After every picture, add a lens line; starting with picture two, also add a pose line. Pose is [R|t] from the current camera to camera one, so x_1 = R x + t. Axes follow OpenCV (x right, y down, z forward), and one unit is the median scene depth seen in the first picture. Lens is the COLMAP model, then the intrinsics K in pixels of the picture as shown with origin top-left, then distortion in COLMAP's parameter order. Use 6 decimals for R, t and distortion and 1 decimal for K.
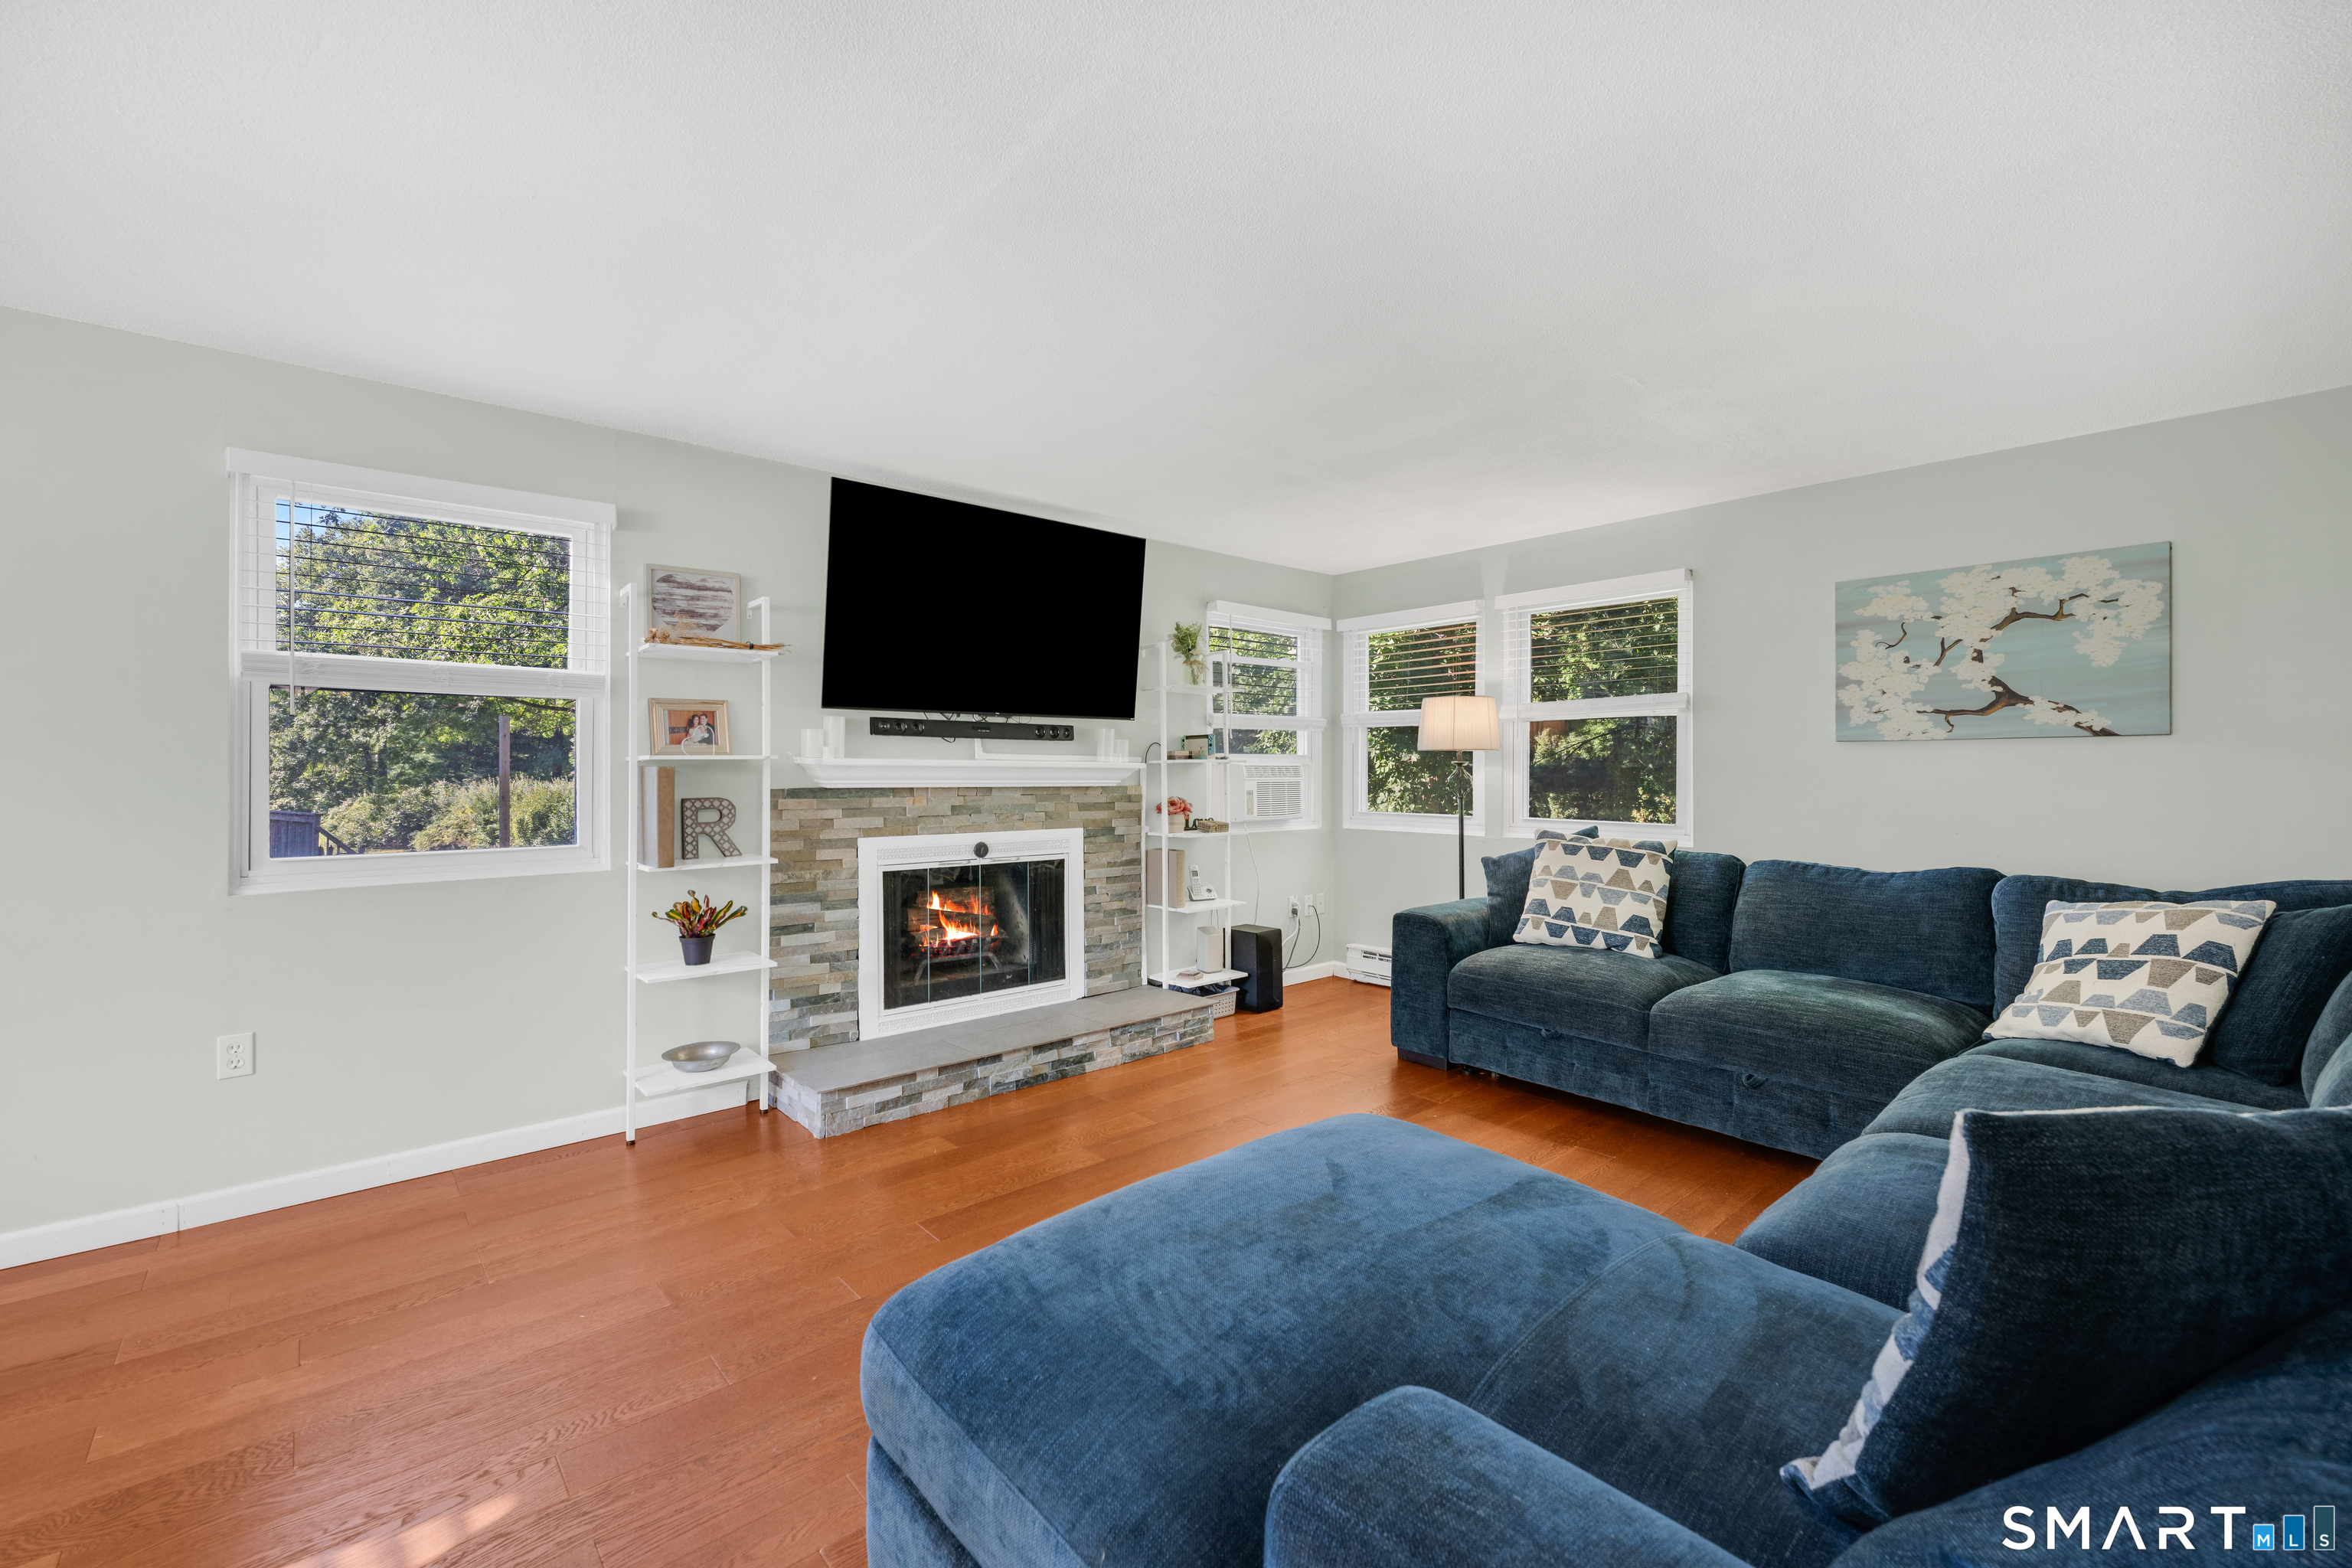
lens RADIAL K [[967.7, 0, 1181.6], [0, 967.7, 771.1], [0, 0, 1]] dist [0.002405, 0.000257]
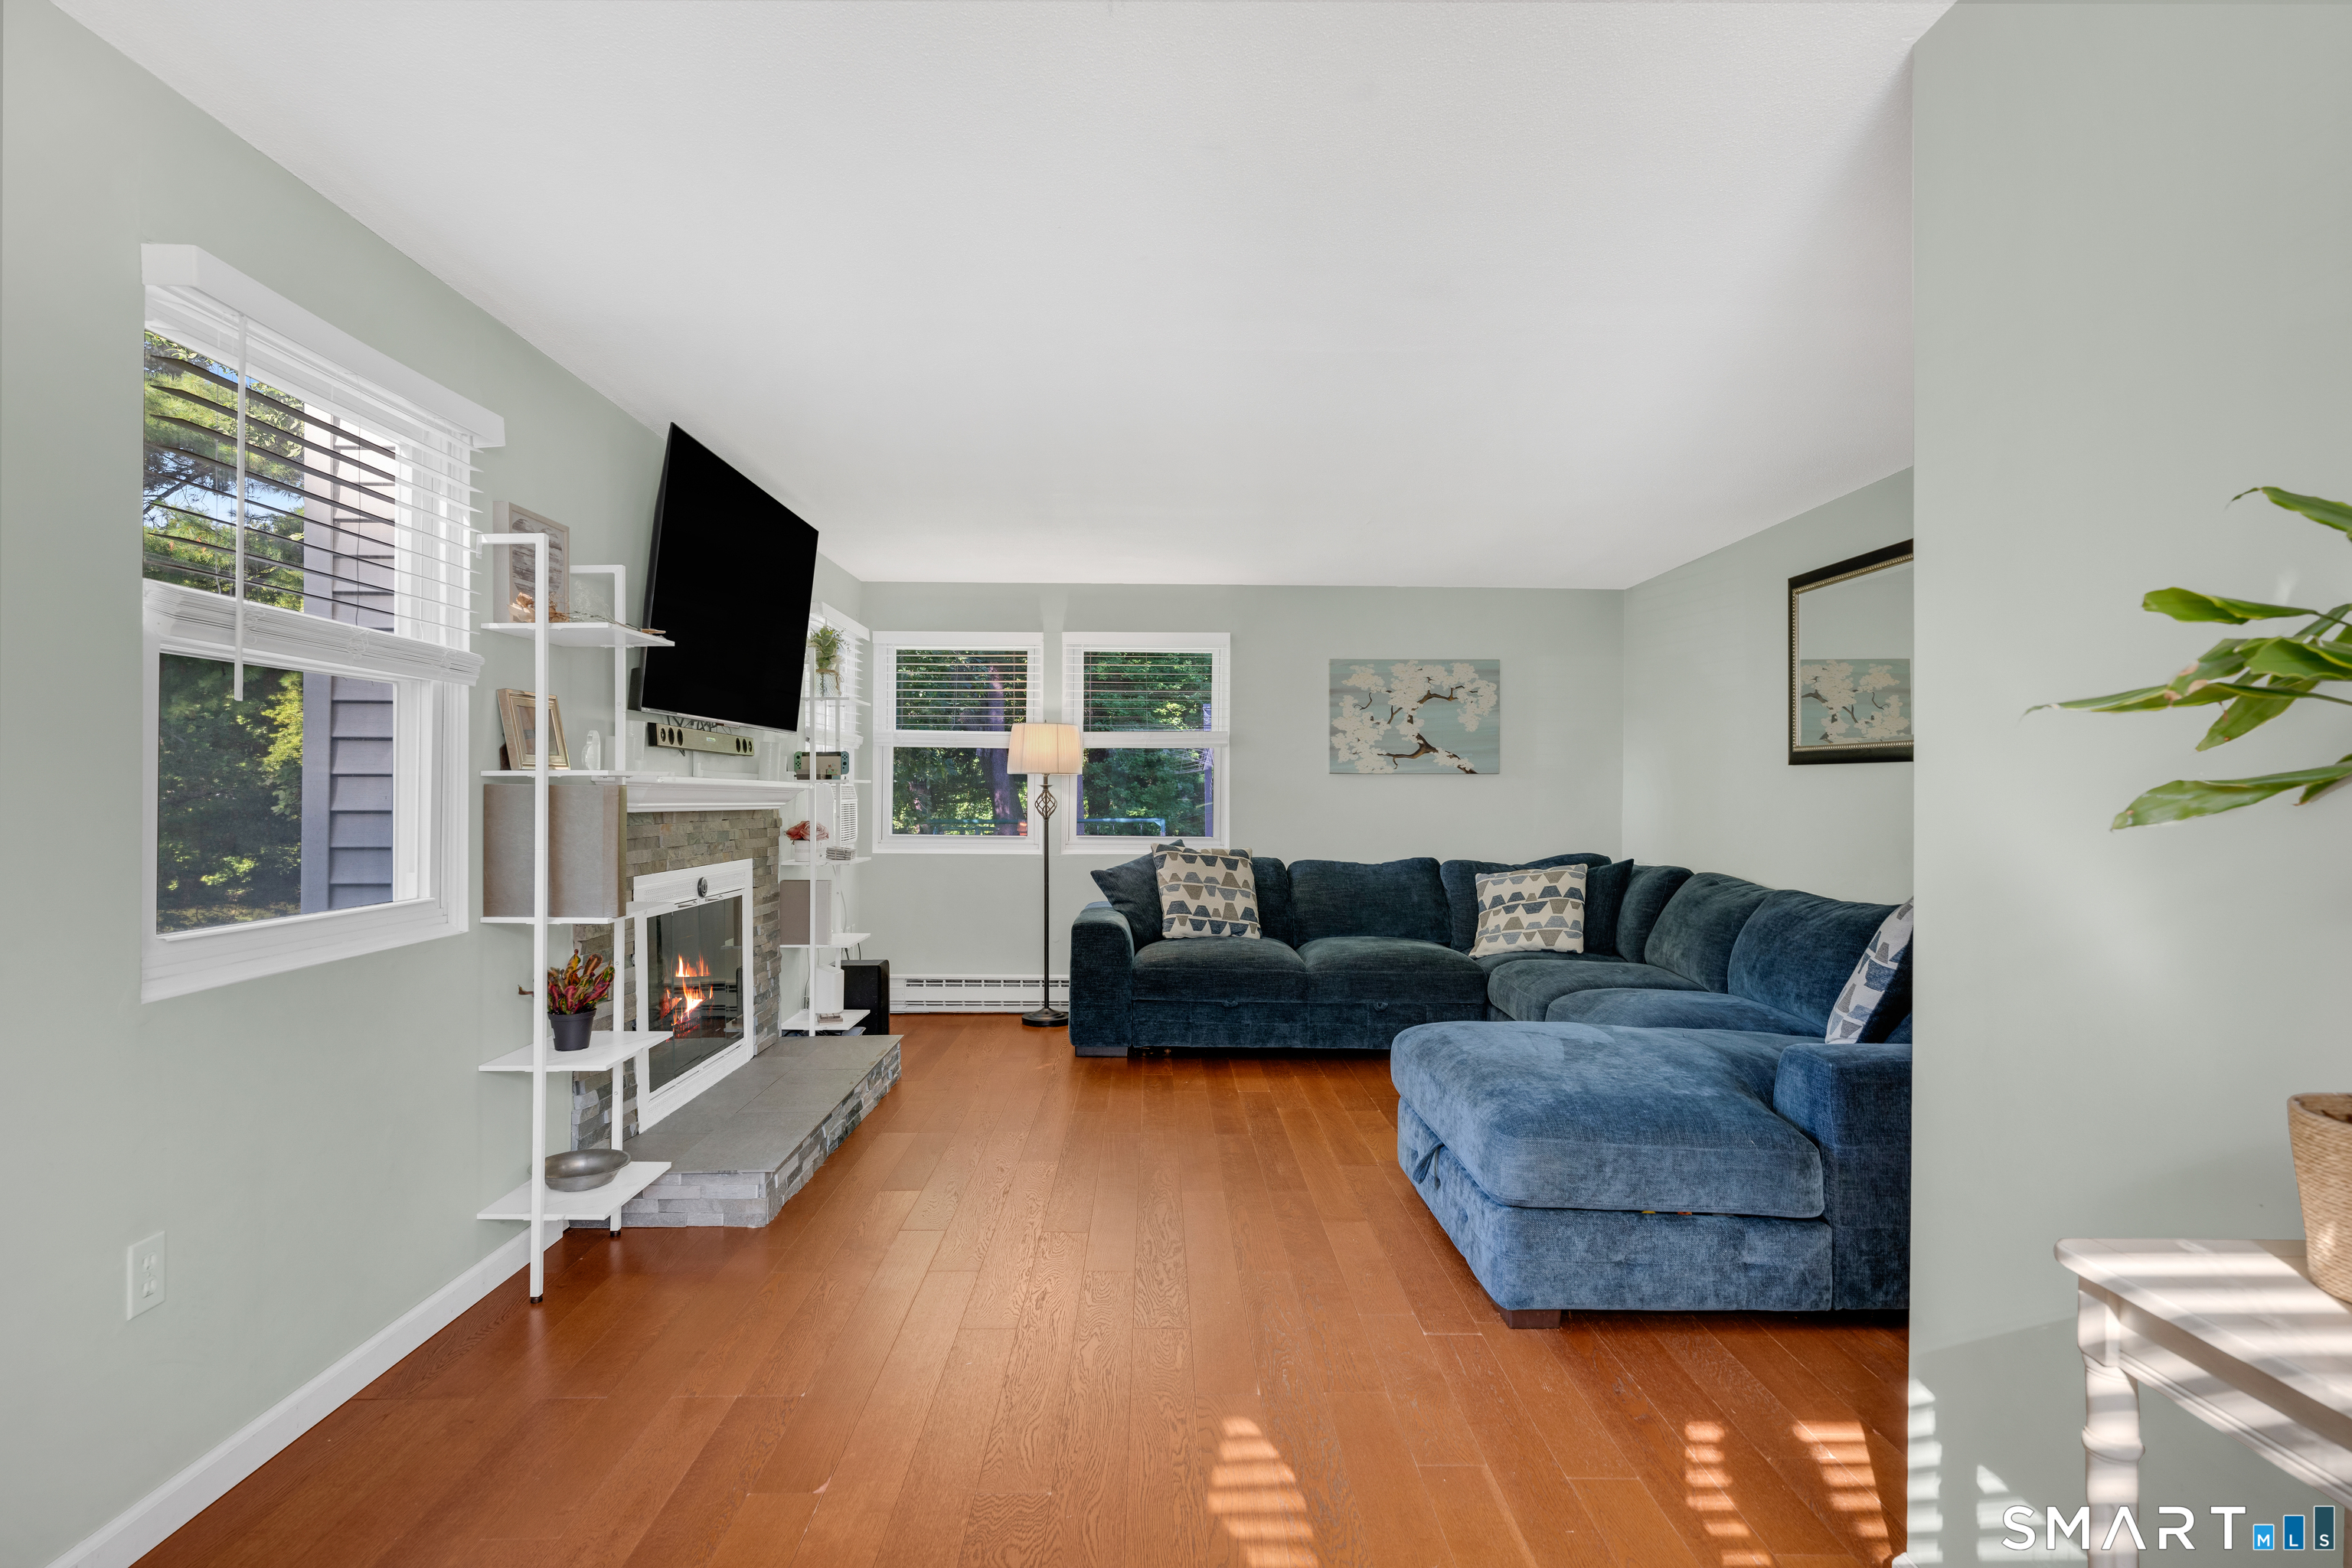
lens RADIAL K [[1150.3, 0, 1171.3], [0, 1150.3, 793.7], [0, 0, 1]] dist [0.000770, 0.000150]
pose [[0.675427, 0.003479, 0.737418, -0.722889], [-0.004390, 0.999990, -0.000696, 0.001078], [-0.737413, -0.002767, 0.675436, 0.051647]]
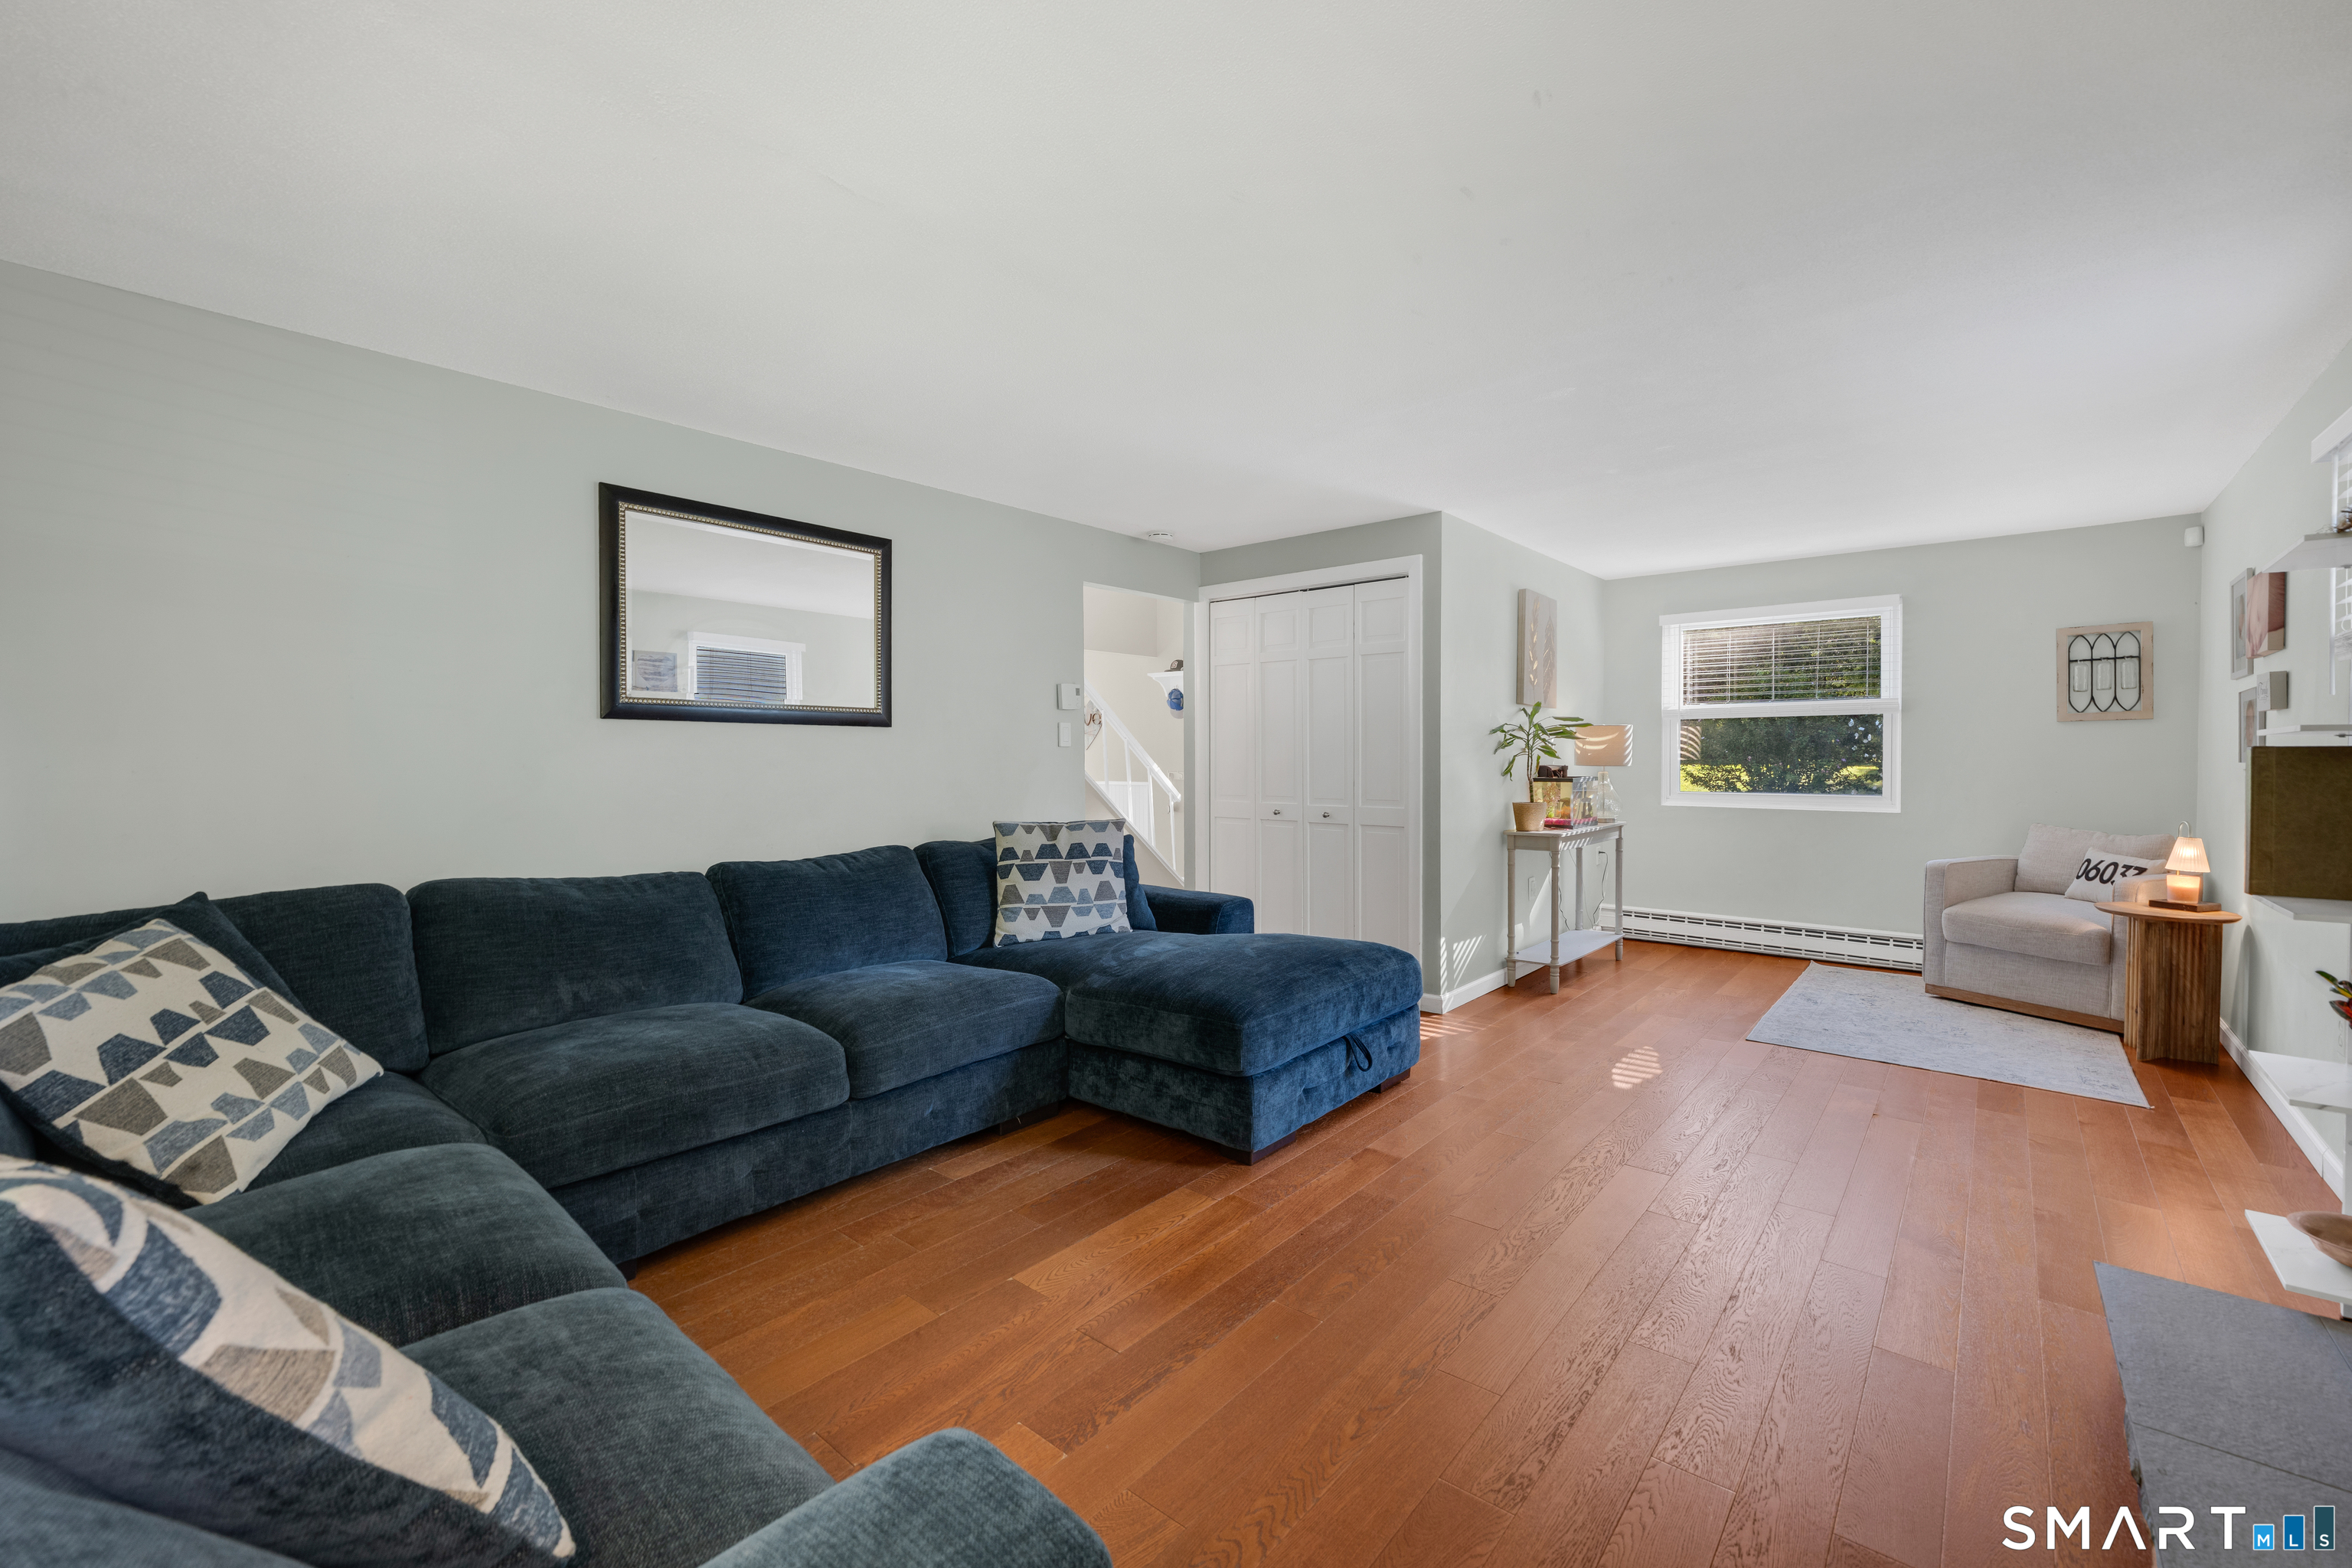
lens RADIAL K [[967.7, 0, 1189.3], [0, 967.7, 774.8], [0, 0, 1]] dist [0.002405, 0.000257]
pose [[-0.993400, -0.002107, -0.114680, 0.220668], [-0.003943, 0.999868, 0.015784, 0.004043], [0.114631, 0.016132, -0.993277, 1.254291]]
